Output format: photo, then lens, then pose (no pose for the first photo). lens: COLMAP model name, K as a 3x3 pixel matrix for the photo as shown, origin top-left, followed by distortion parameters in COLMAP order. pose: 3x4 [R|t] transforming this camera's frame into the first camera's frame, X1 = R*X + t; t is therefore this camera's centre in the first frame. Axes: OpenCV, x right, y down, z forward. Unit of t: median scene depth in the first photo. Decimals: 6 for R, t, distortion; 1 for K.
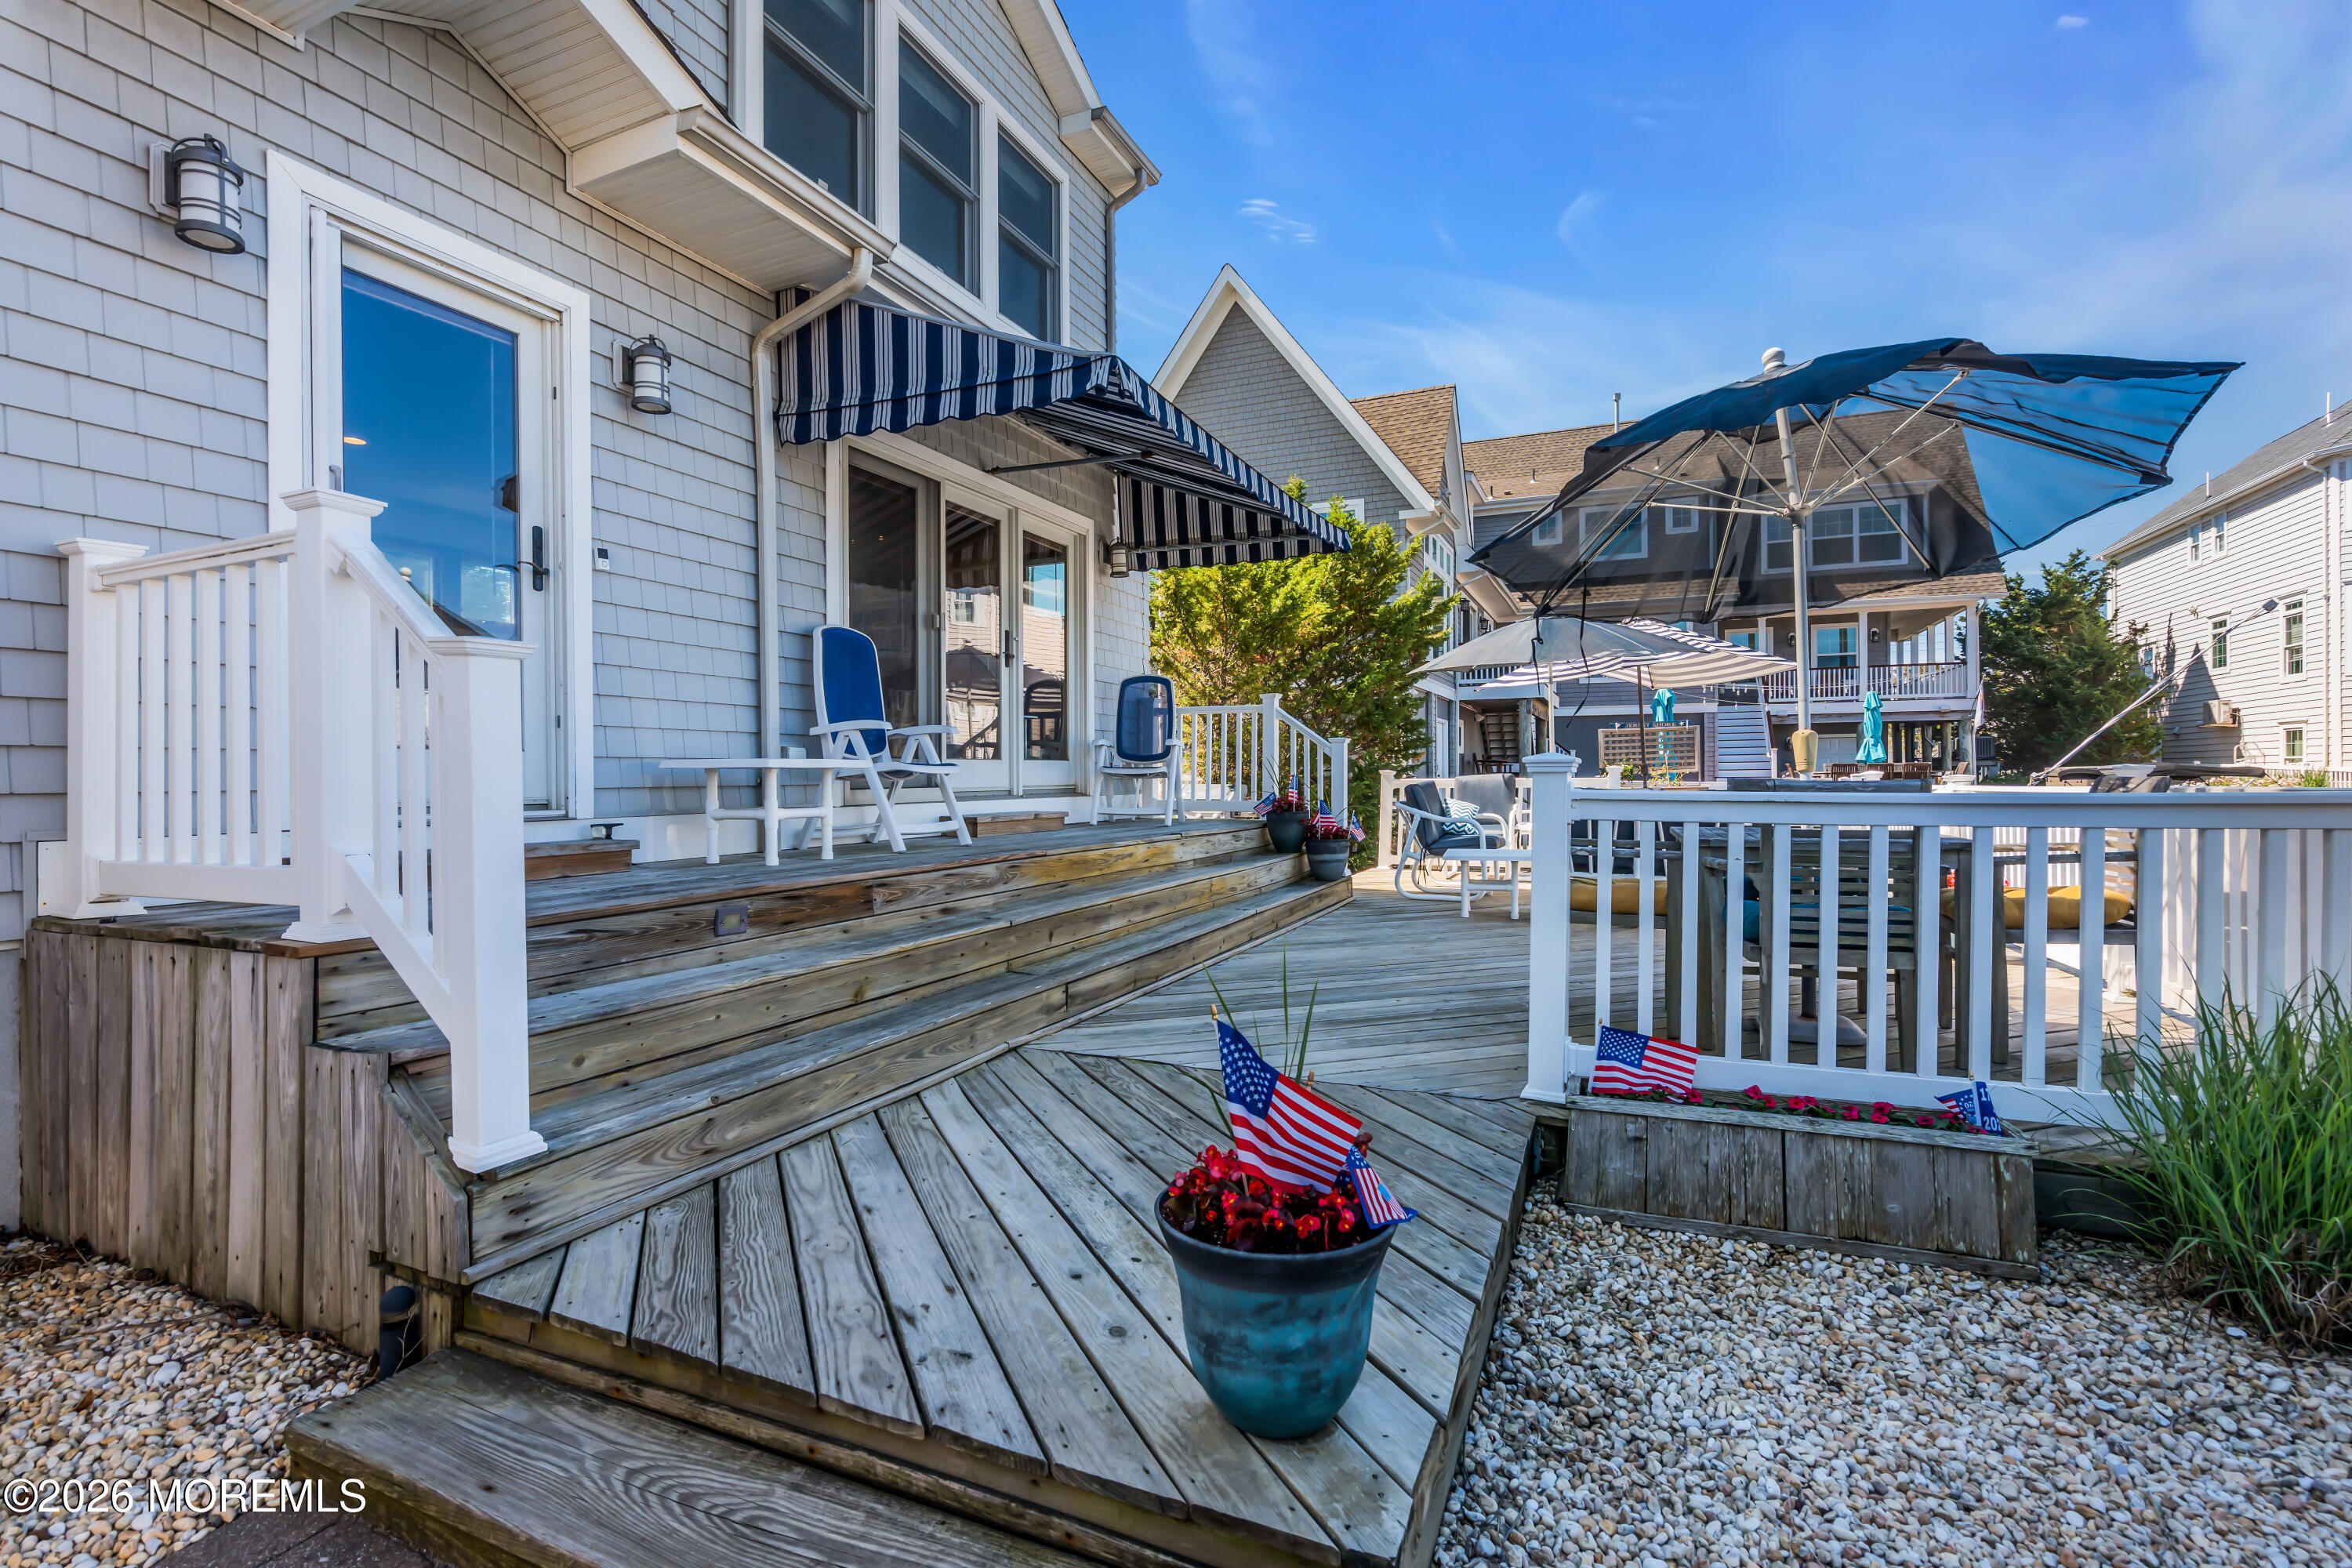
lens RADIAL K [[1041.6, 0, 1176.0], [0, 1041.6, 784.0], [0, 0, 1]] dist [-0.020935, -0.000258]
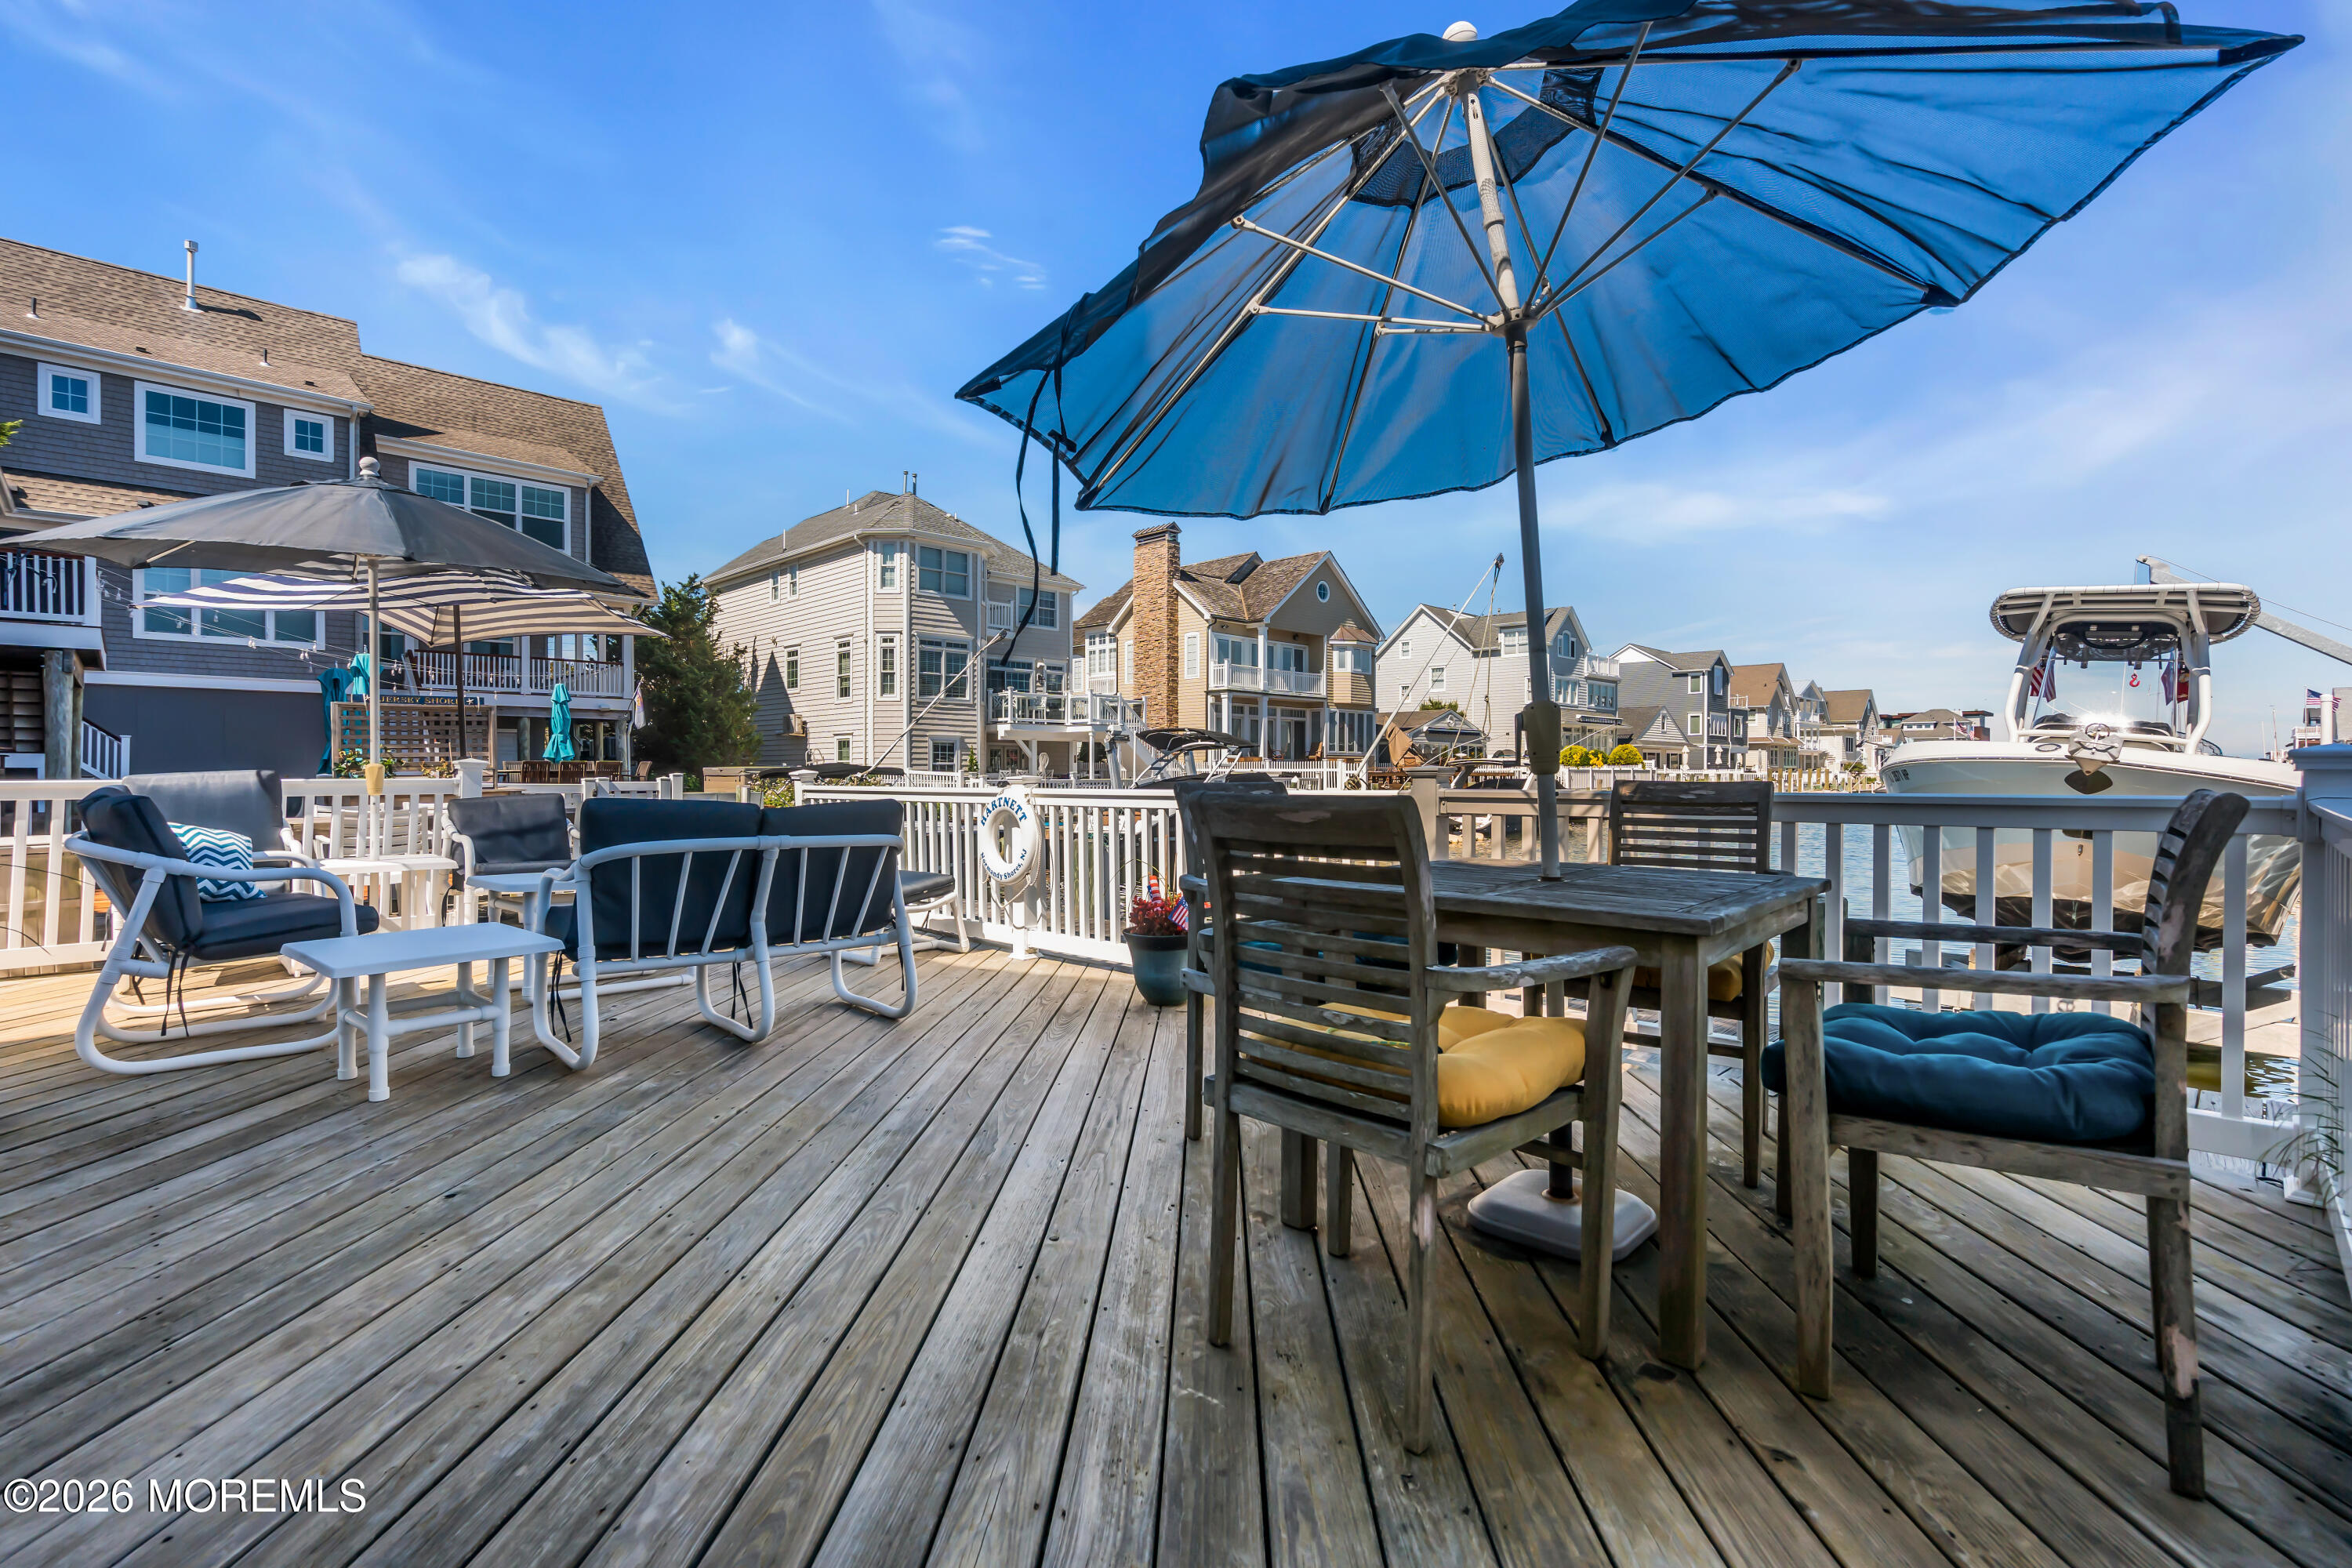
lens RADIAL K [[1041.6, 0, 1176.0], [0, 1041.6, 784.0], [0, 0, 1]] dist [-0.020935, -0.000258]
pose [[0.338785, -0.007663, 0.940833, -0.006603], [0.009363, 0.999945, 0.004773, 0.000308], [-0.940817, 0.007192, 0.338838, 0.141387]]
